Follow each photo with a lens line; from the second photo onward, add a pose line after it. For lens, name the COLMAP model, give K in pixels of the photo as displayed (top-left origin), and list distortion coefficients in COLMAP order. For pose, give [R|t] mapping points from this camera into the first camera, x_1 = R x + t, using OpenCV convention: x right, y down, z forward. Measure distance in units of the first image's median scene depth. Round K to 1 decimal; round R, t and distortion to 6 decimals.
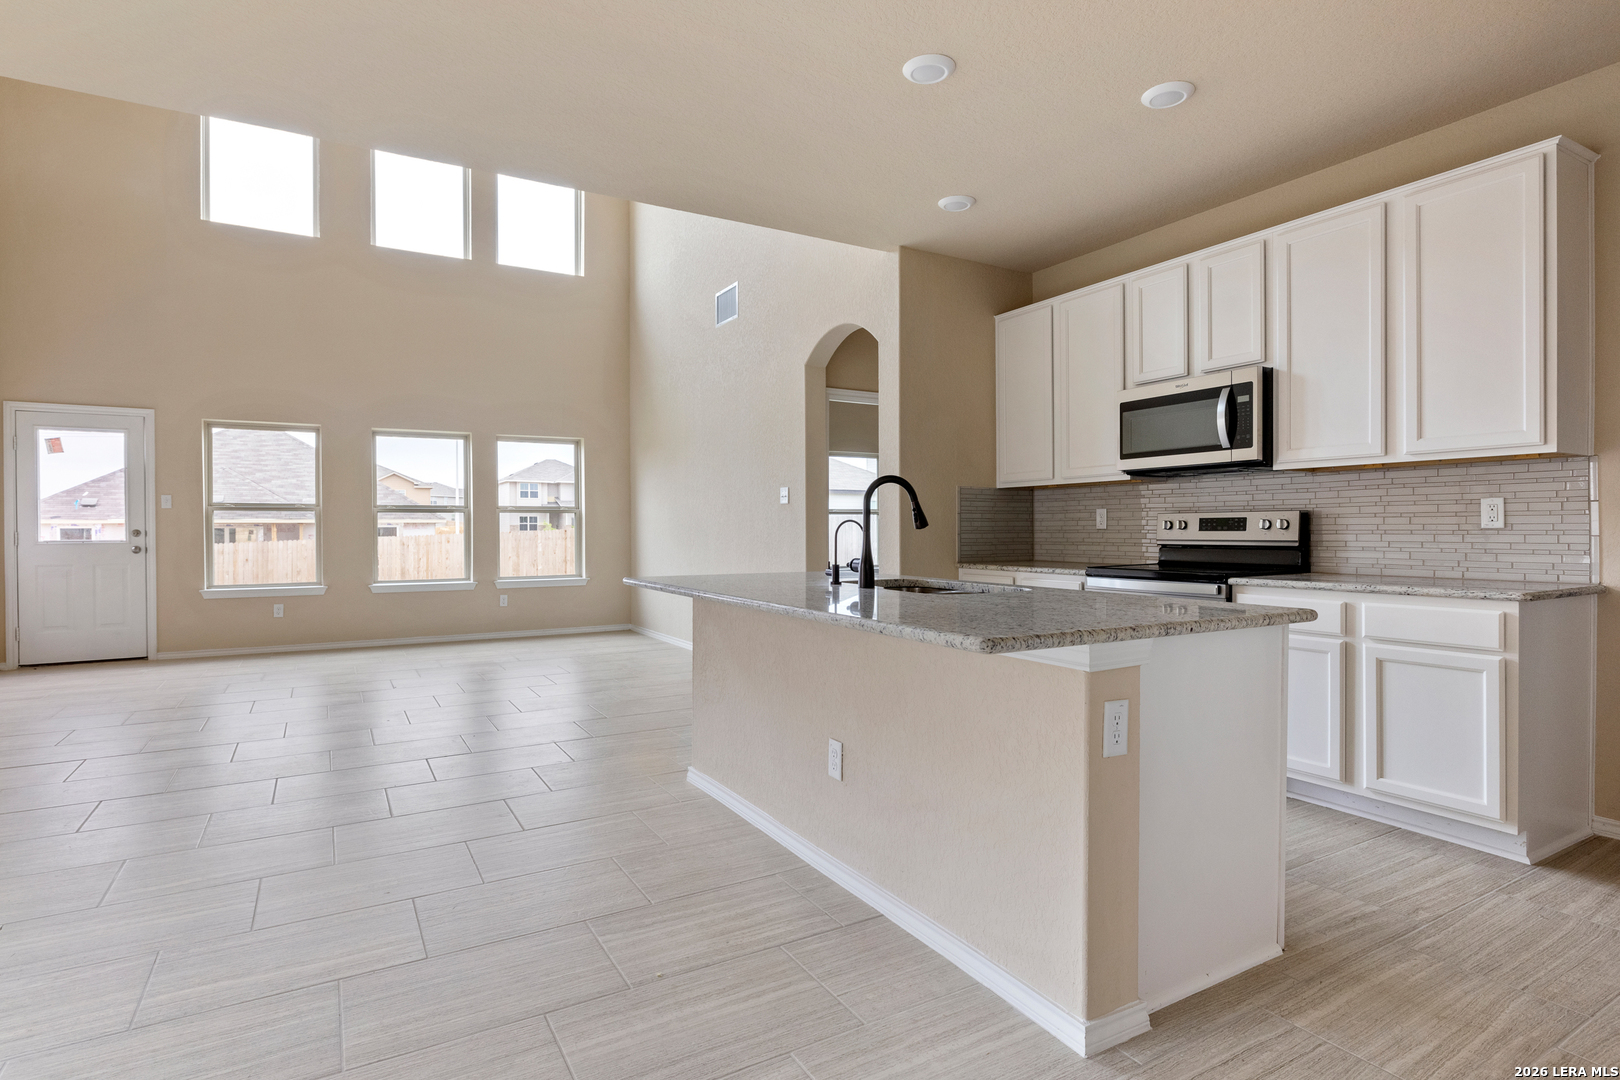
lens RADIAL K [[831.3, 0, 810.0], [0, 831.3, 540.0], [0, 0, 1]] dist [-0.001317, 0.000588]
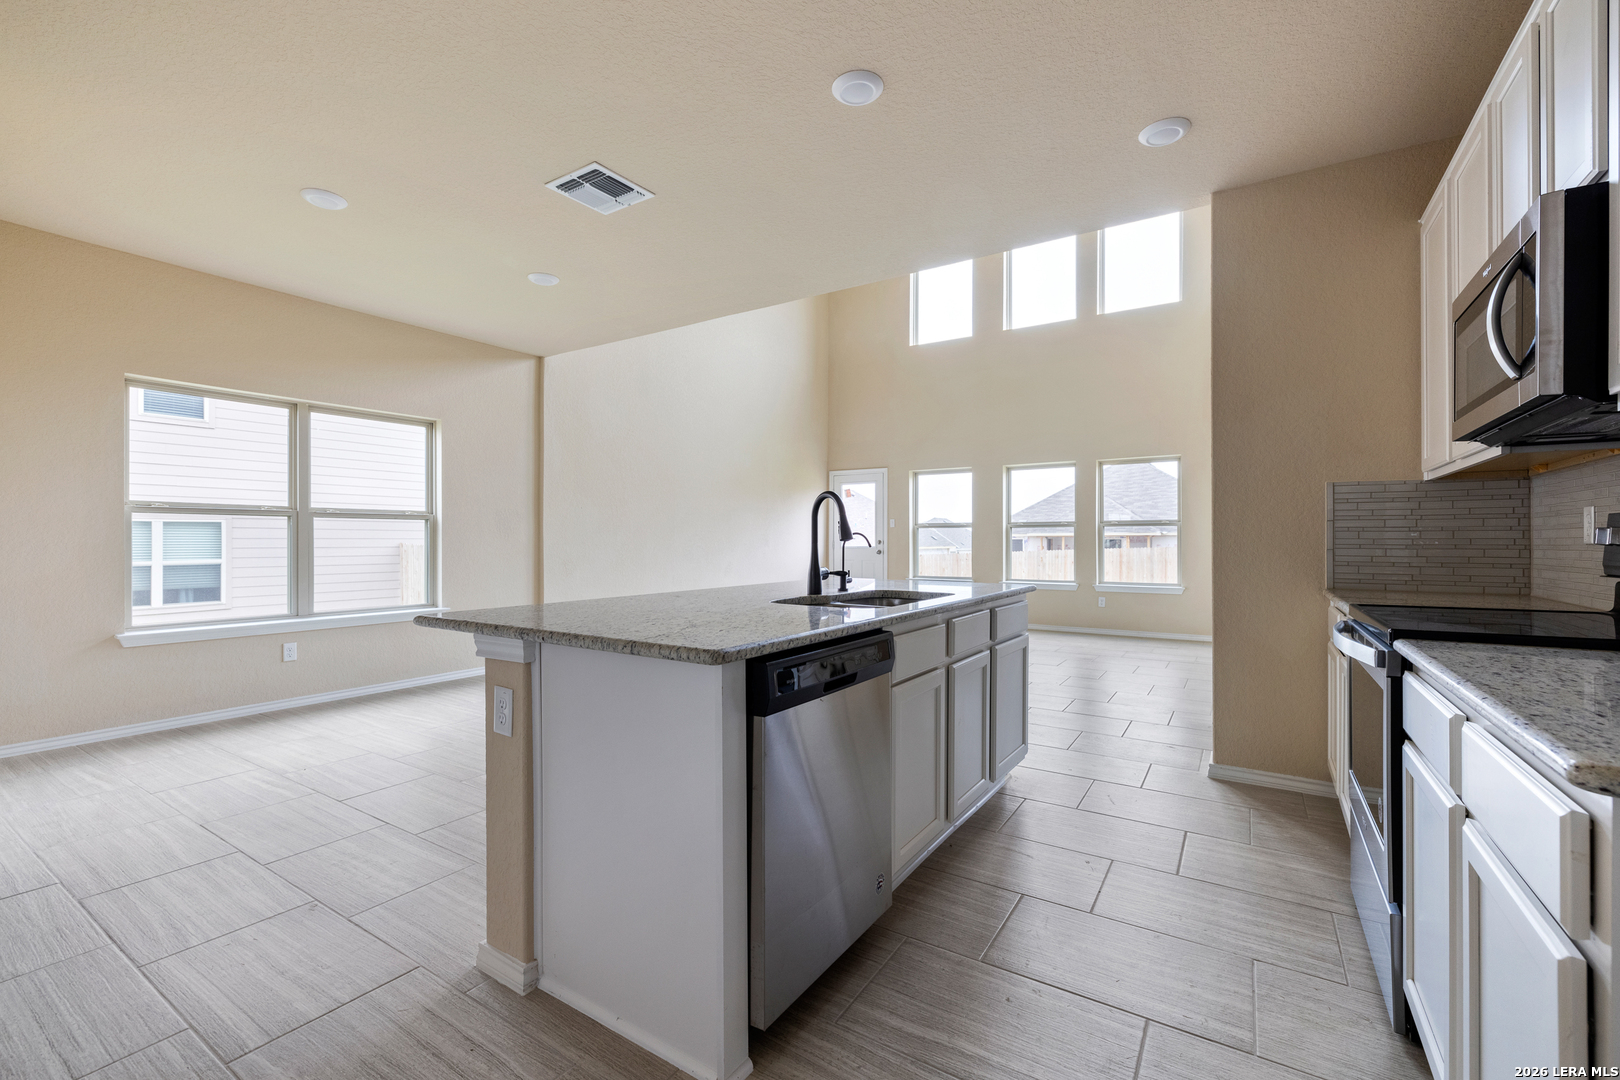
lens RADIAL K [[699.0, 0, 810.0], [0, 699.0, 540.0], [0, 0, 1]] dist [0.000964, -0.000097]
pose [[0.454070, 0.002758, -0.890962, 0.339722], [-0.015005, 0.999877, -0.004552, -0.003950], [0.890840, 0.015435, 0.454056, 0.220245]]
